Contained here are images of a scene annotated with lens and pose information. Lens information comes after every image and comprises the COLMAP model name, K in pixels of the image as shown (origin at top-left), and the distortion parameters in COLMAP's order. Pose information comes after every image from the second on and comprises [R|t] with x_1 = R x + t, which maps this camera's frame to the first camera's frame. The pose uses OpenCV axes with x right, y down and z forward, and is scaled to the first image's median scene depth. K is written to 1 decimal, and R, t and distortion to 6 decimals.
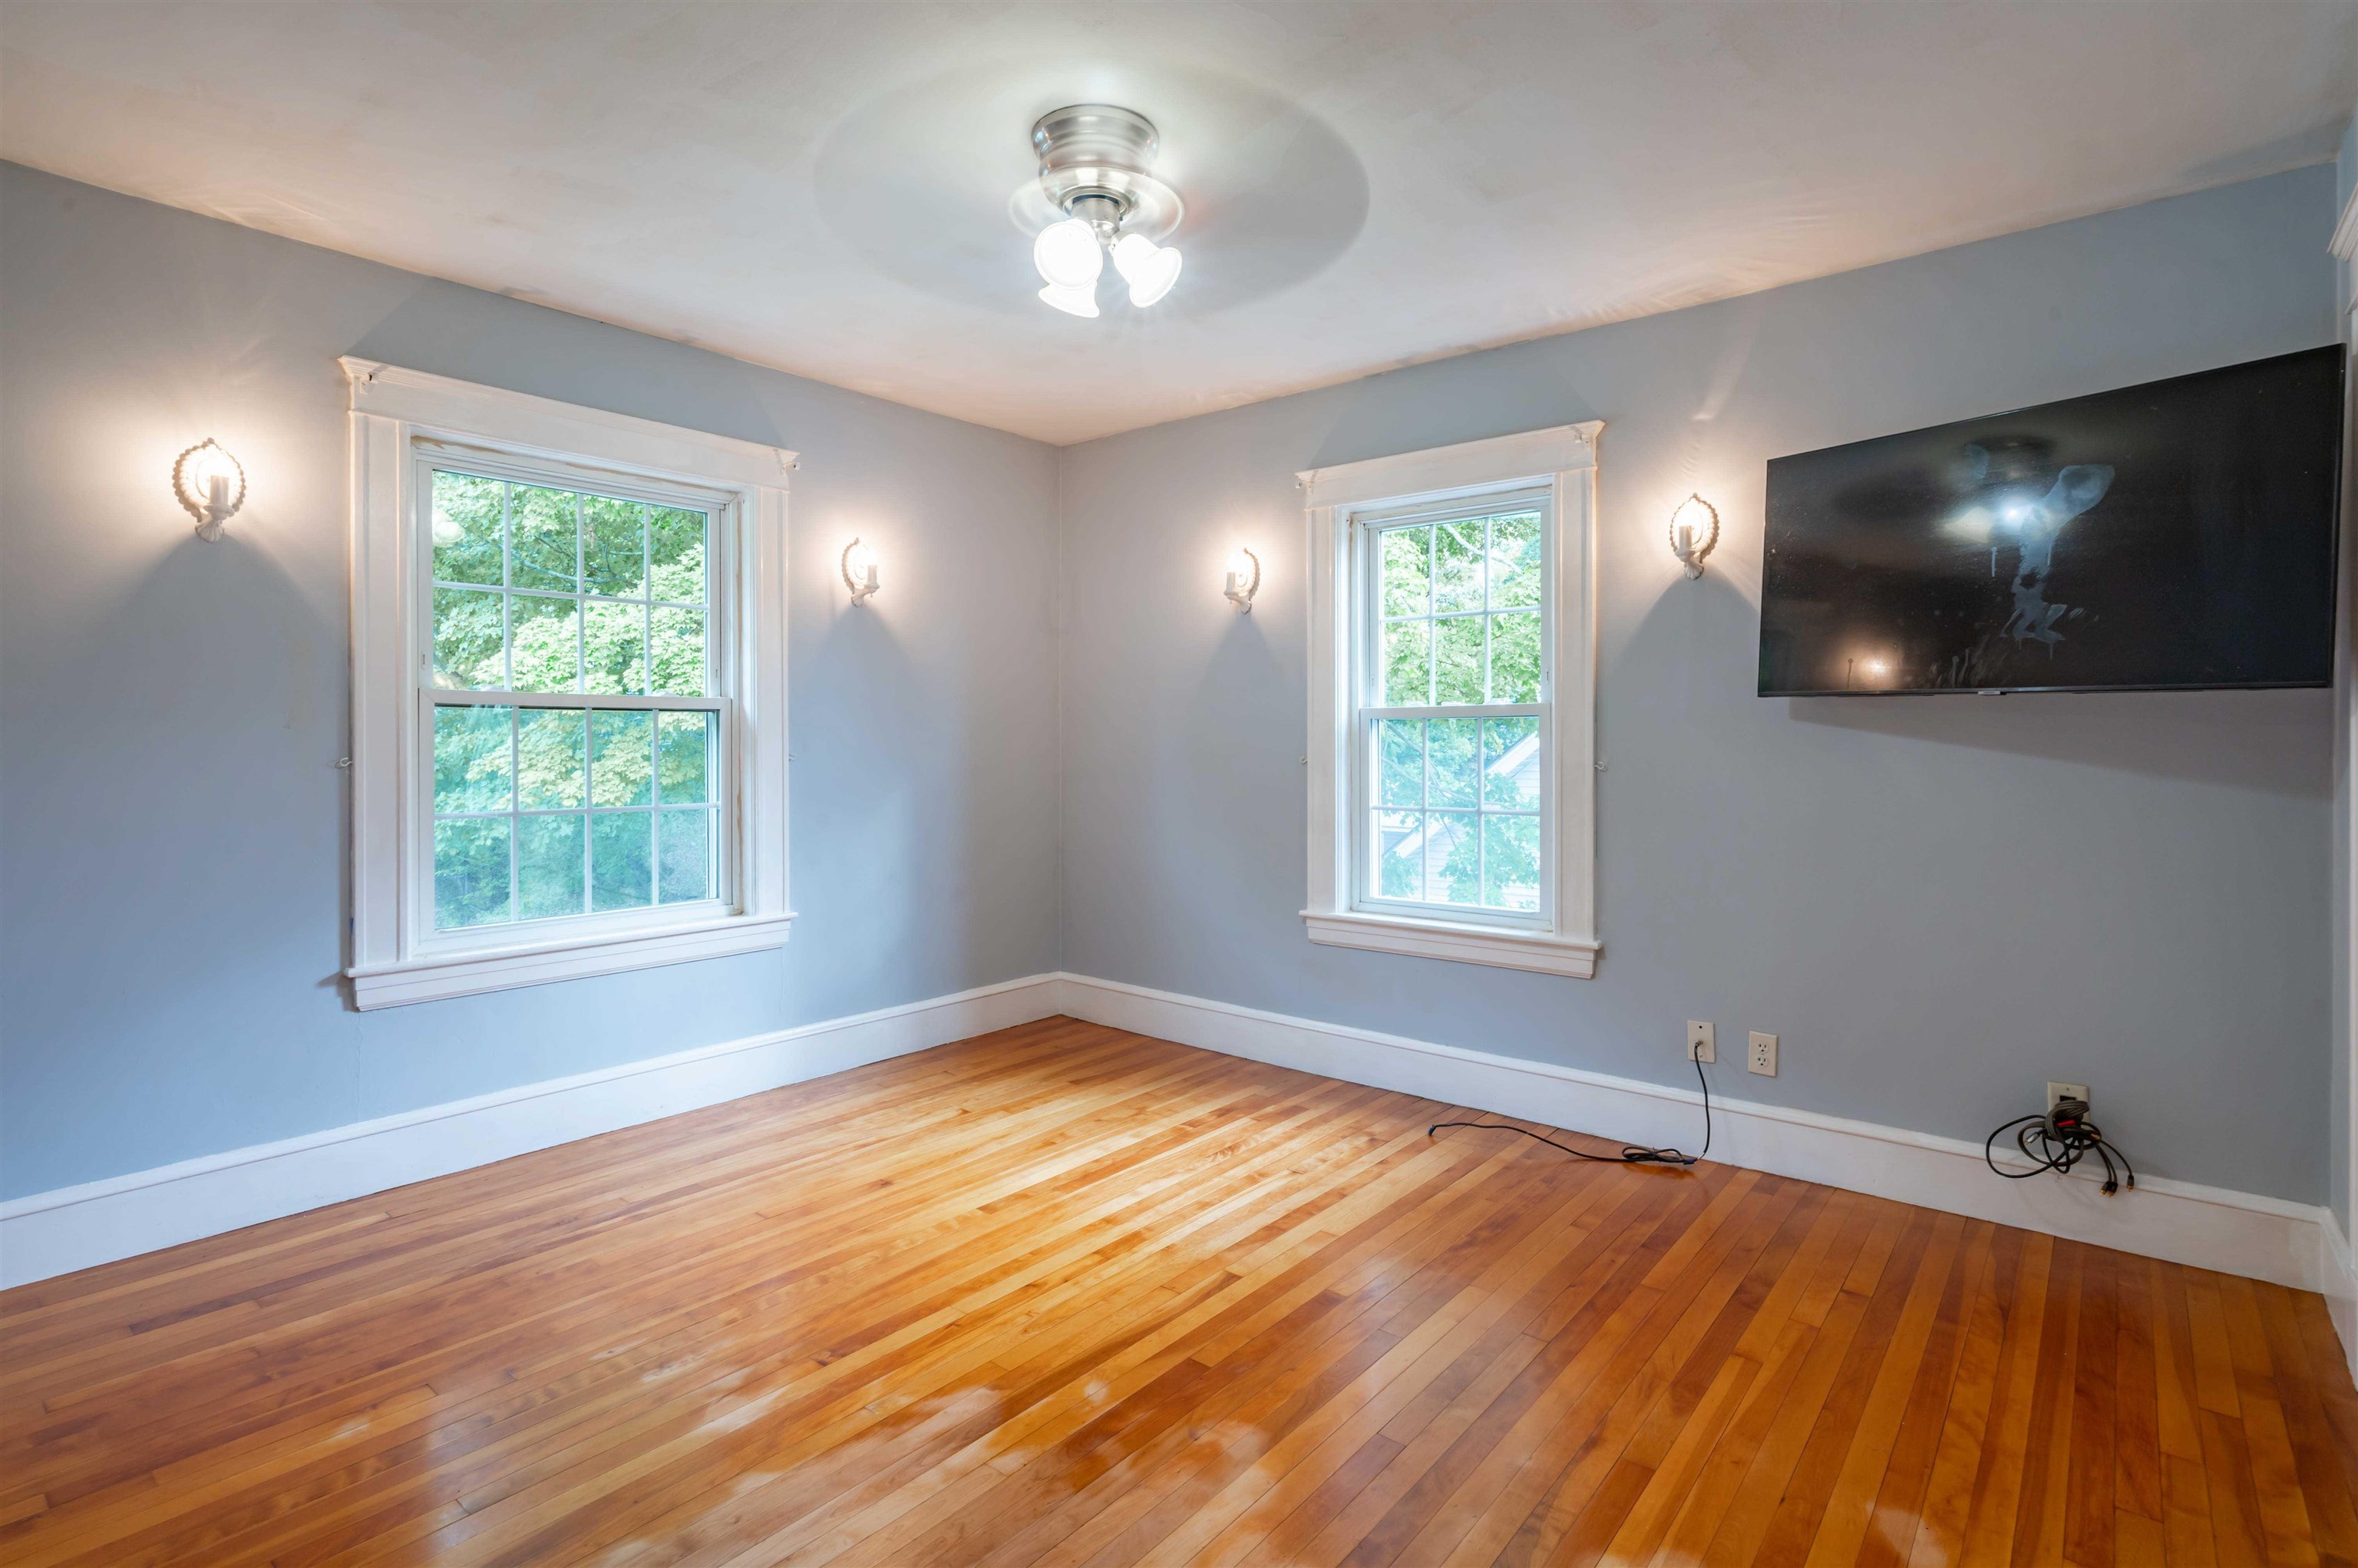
lens RADIAL K [[1135.8, 0, 1176.3], [0, 1135.8, 730.4], [0, 0, 1]] dist [-0.000524, 0.000980]
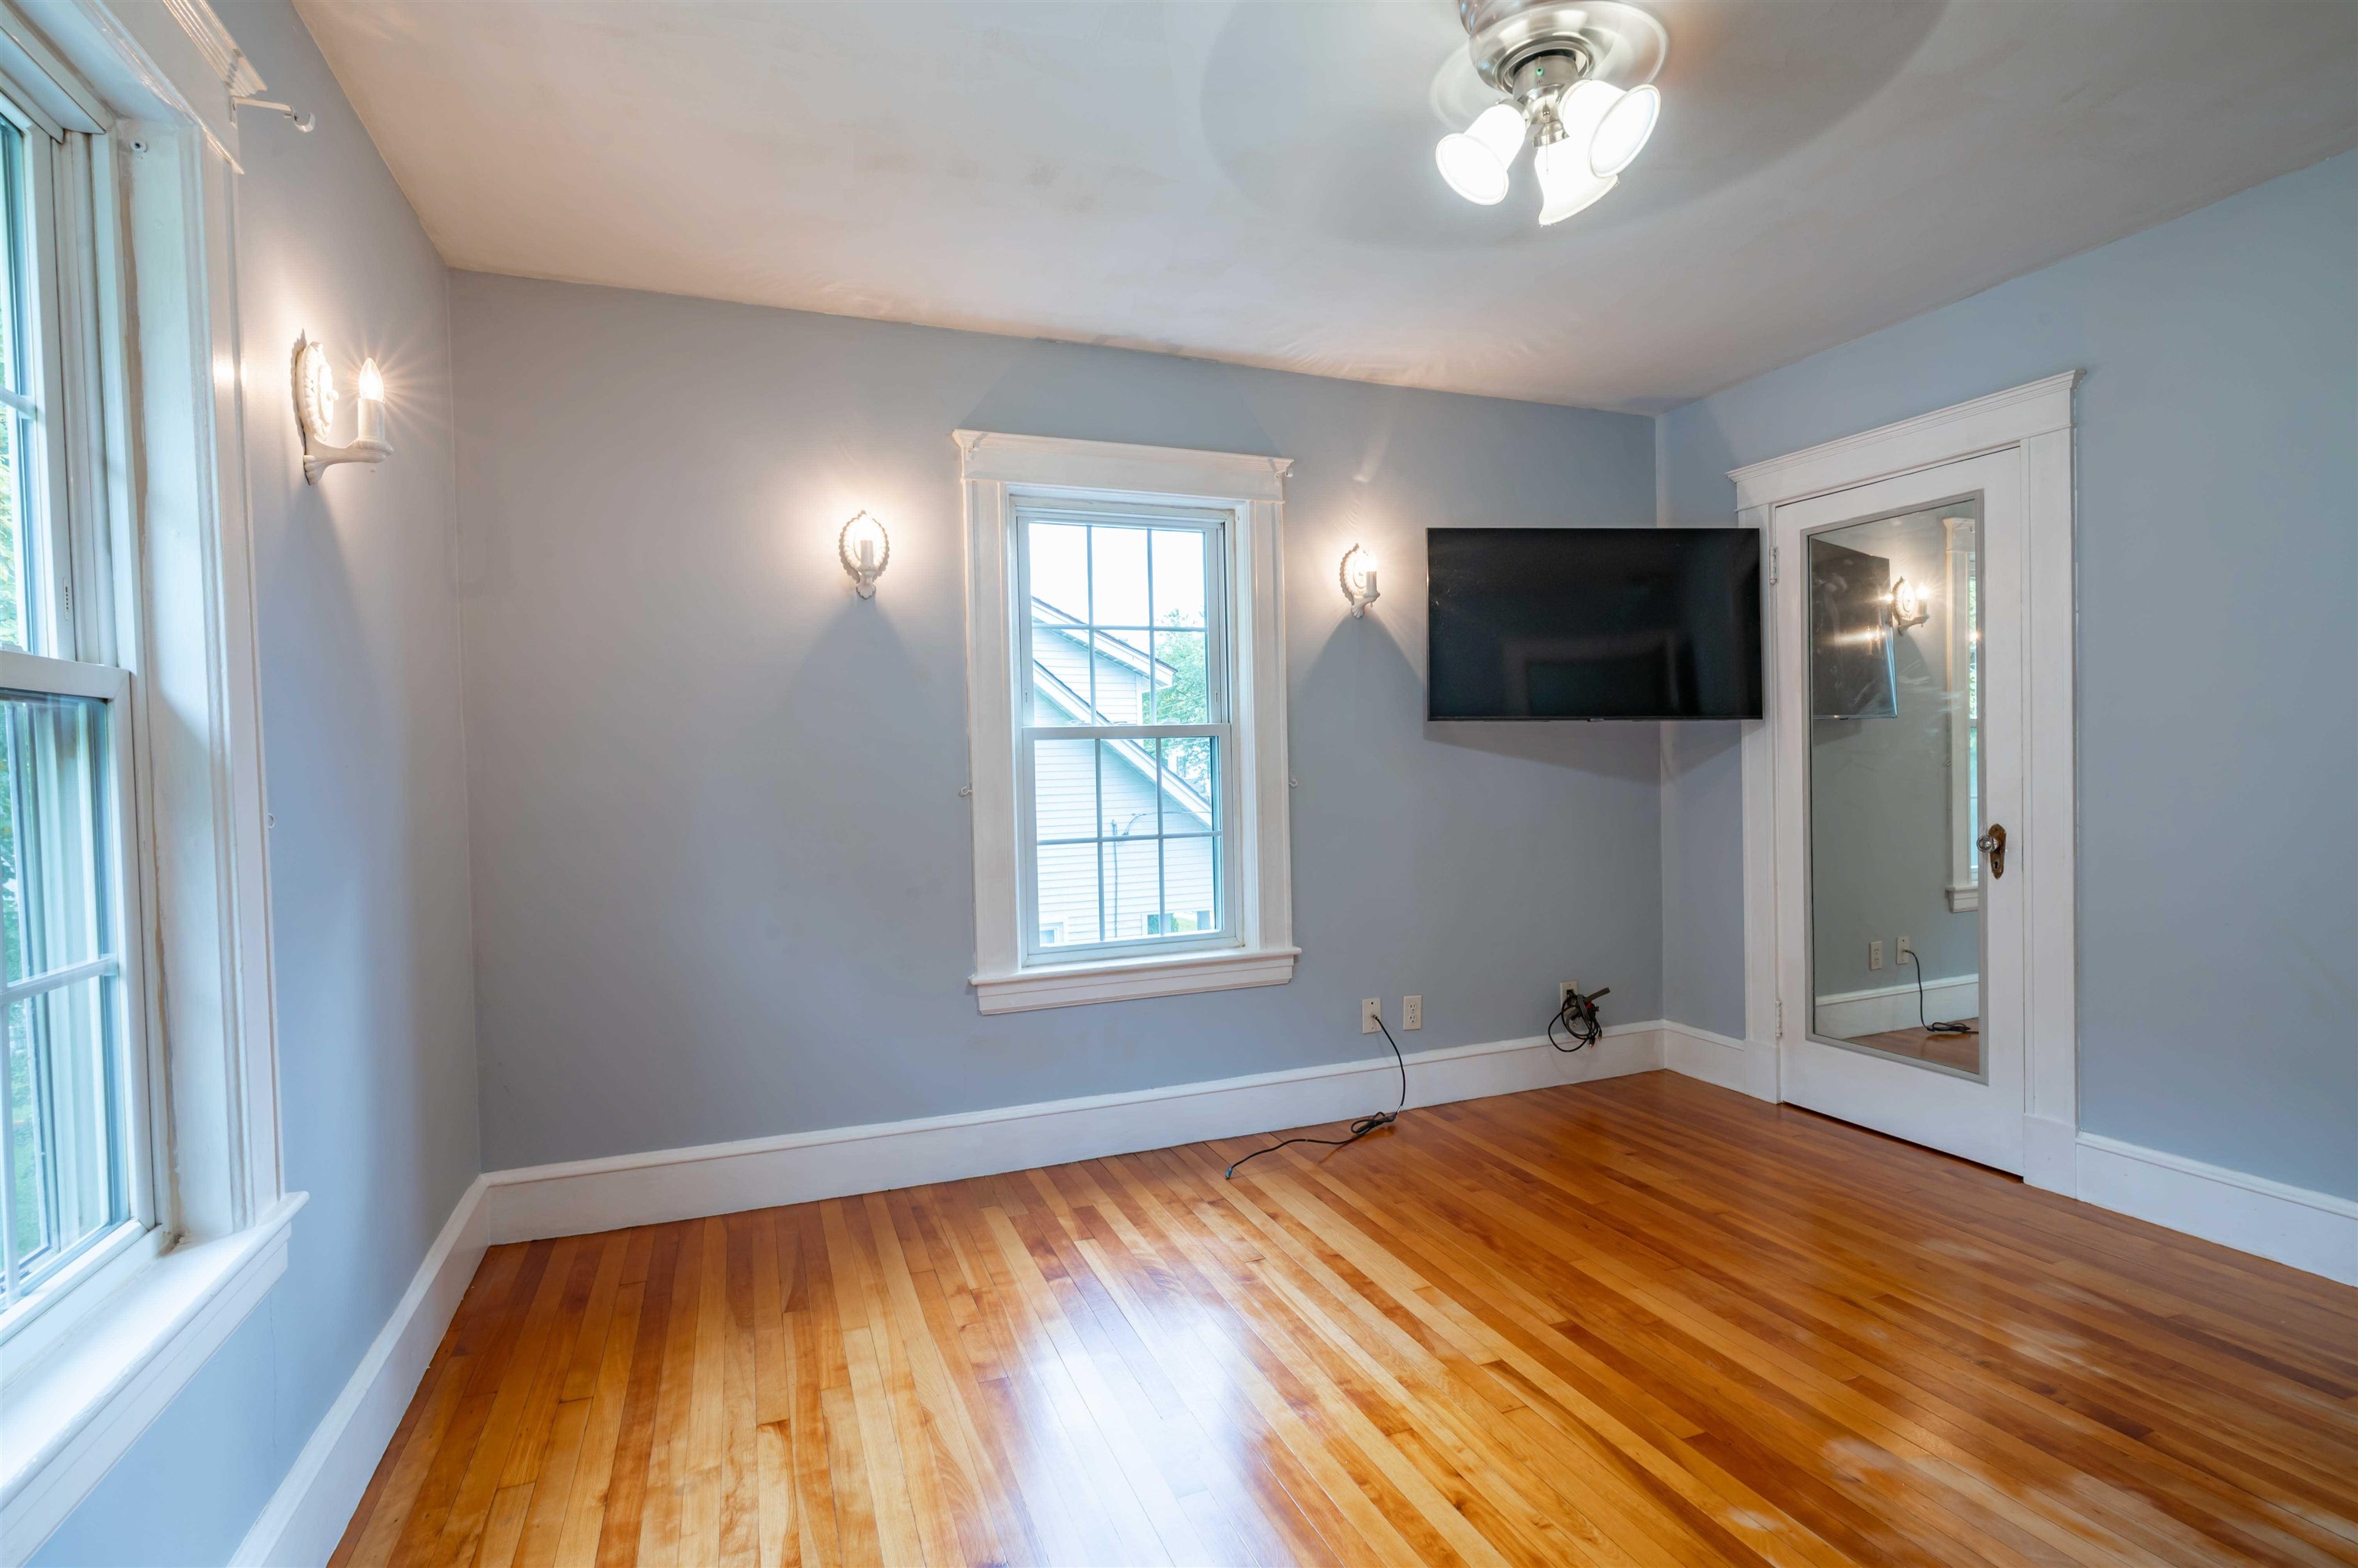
lens RADIAL K [[1114.4, 0, 1169.6], [0, 1114.4, 770.1], [0, 0, 1]] dist [0.002792, 0.000472]
pose [[0.491330, -0.016499, 0.870817, -0.630874], [0.015764, 0.999825, 0.010049, 0.007519], [-0.870831, 0.008790, 0.491504, 0.613032]]
